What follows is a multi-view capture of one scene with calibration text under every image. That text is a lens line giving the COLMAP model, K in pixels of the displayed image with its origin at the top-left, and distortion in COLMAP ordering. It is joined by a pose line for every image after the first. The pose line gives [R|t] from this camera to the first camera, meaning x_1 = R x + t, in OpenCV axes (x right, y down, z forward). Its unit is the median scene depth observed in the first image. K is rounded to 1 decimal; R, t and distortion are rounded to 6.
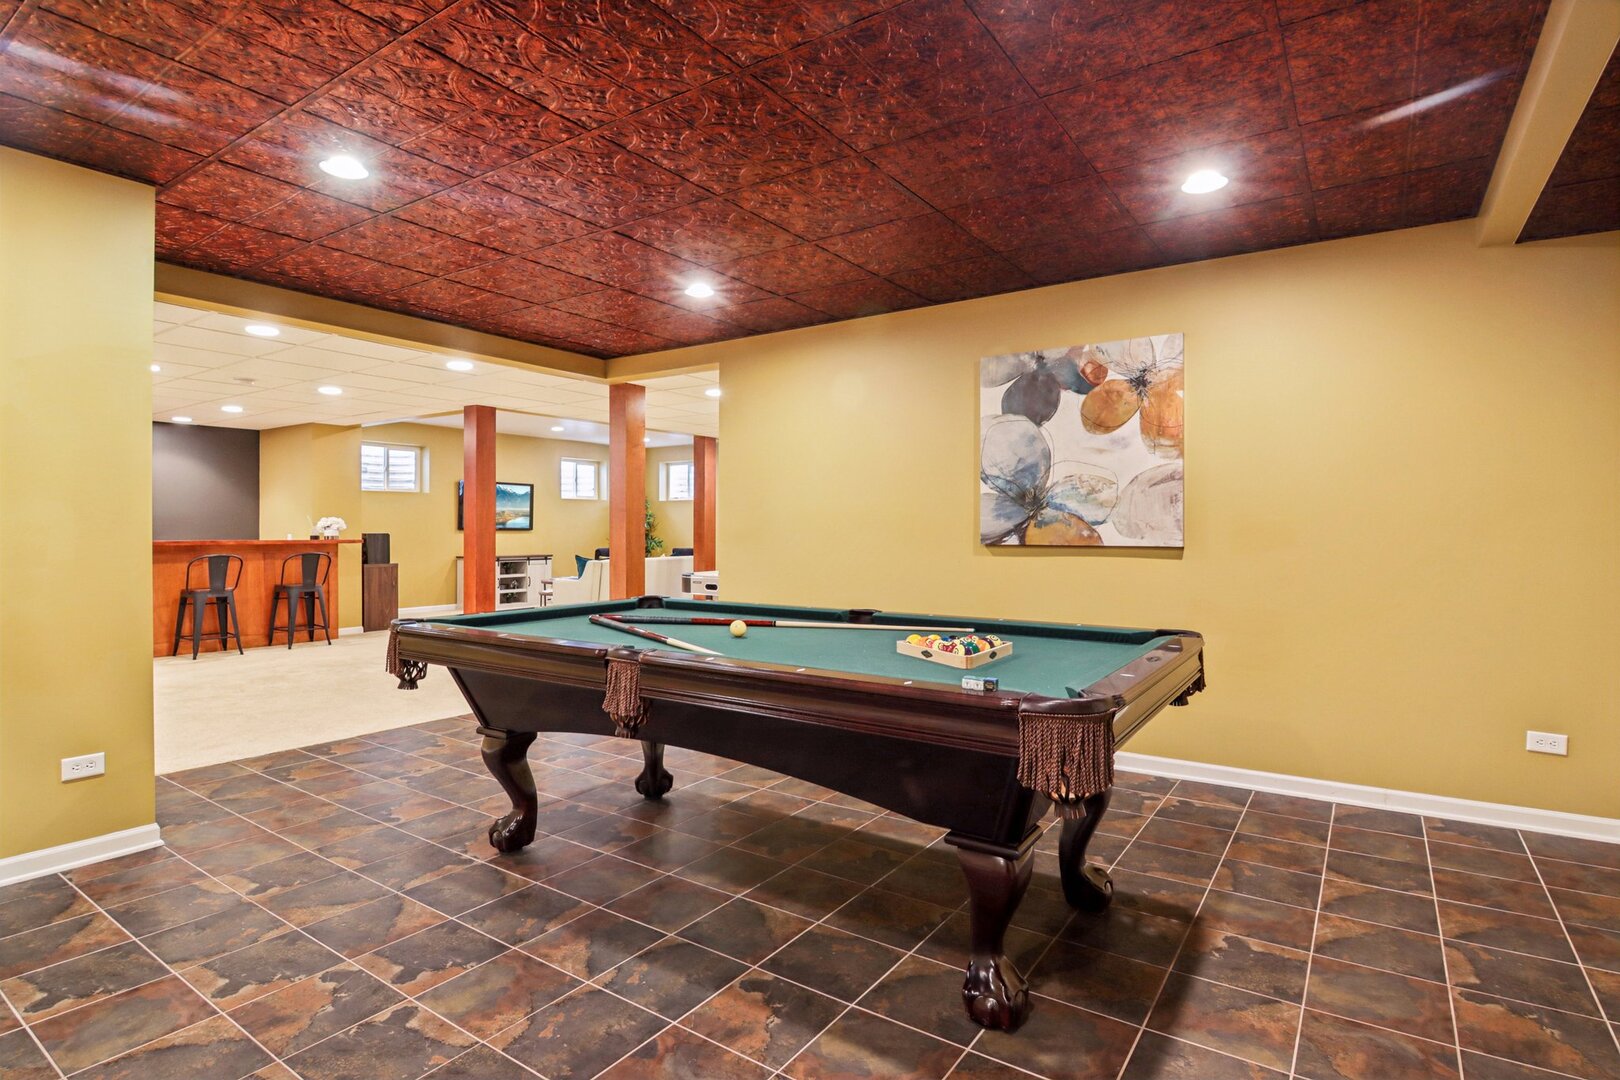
lens RADIAL K [[826.4, 0, 800.7], [0, 826.4, 540.0], [0, 0, 1]] dist [-0.012716, -0.001407]
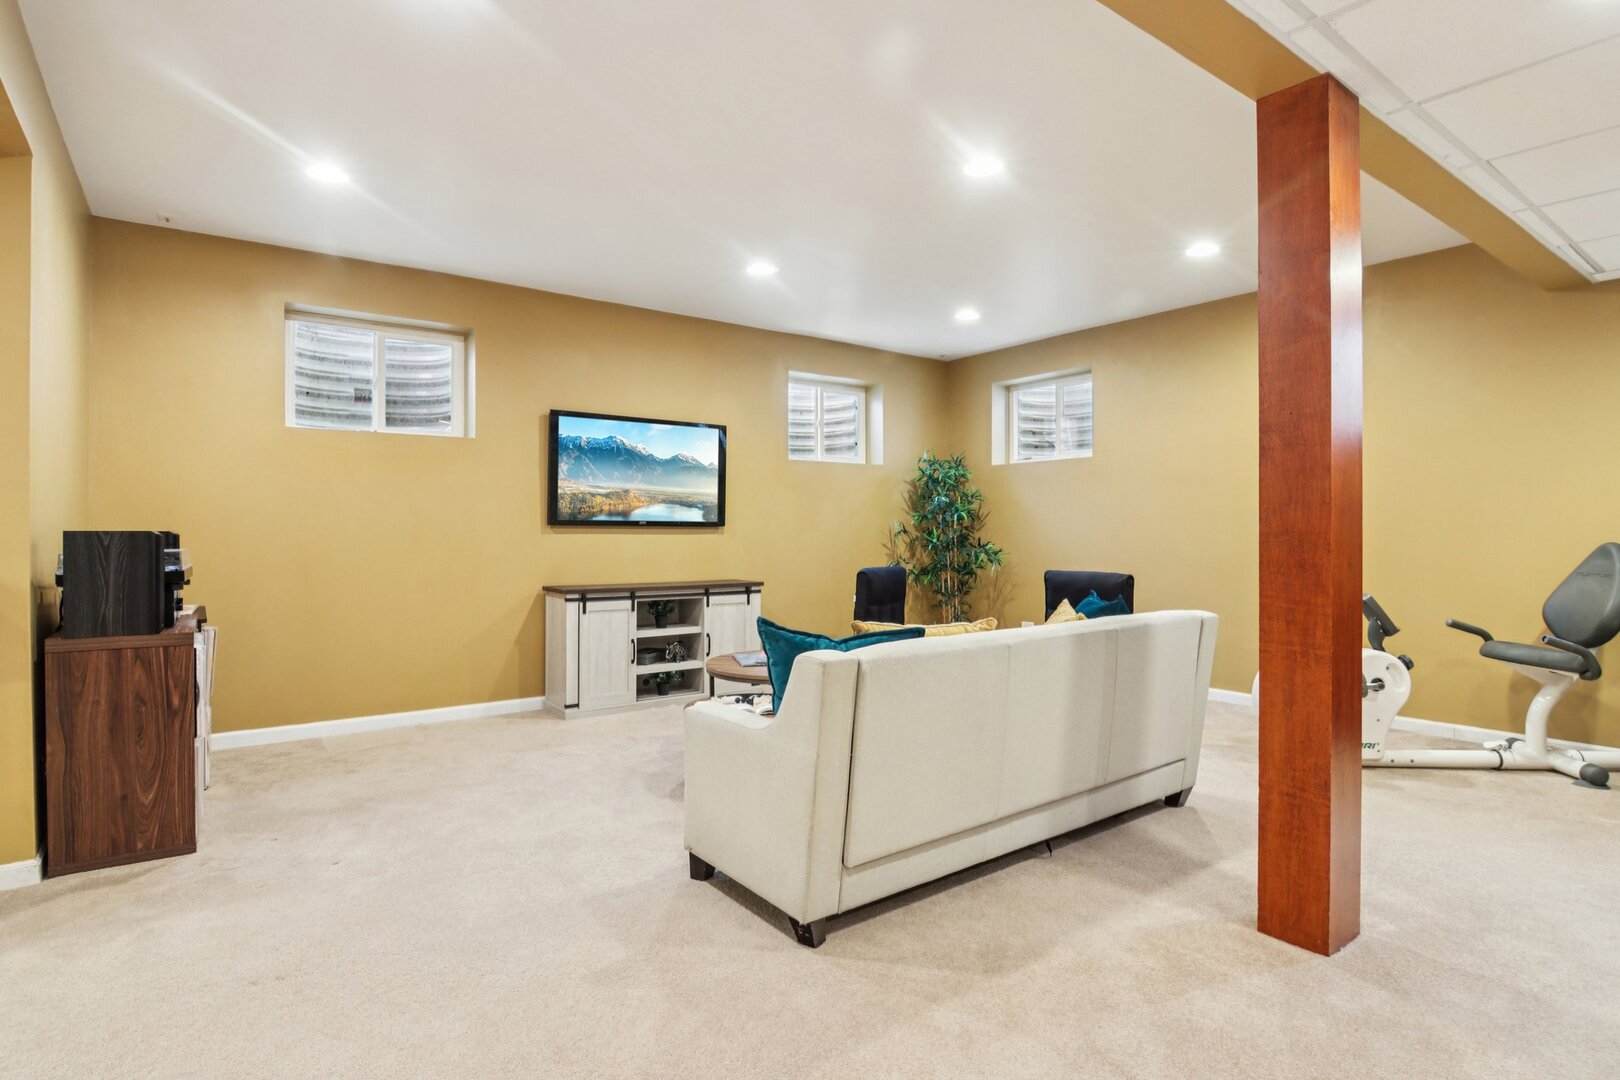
lens RADIAL K [[826.4, 0, 809.6], [0, 826.4, 535.2], [0, 0, 1]] dist [-0.012716, -0.001407]
pose [[0.949924, -0.003839, -0.312458, -0.190348], [0.000710, 0.999948, -0.010129, -0.003297], [0.312480, 0.009400, 0.949878, 0.805947]]
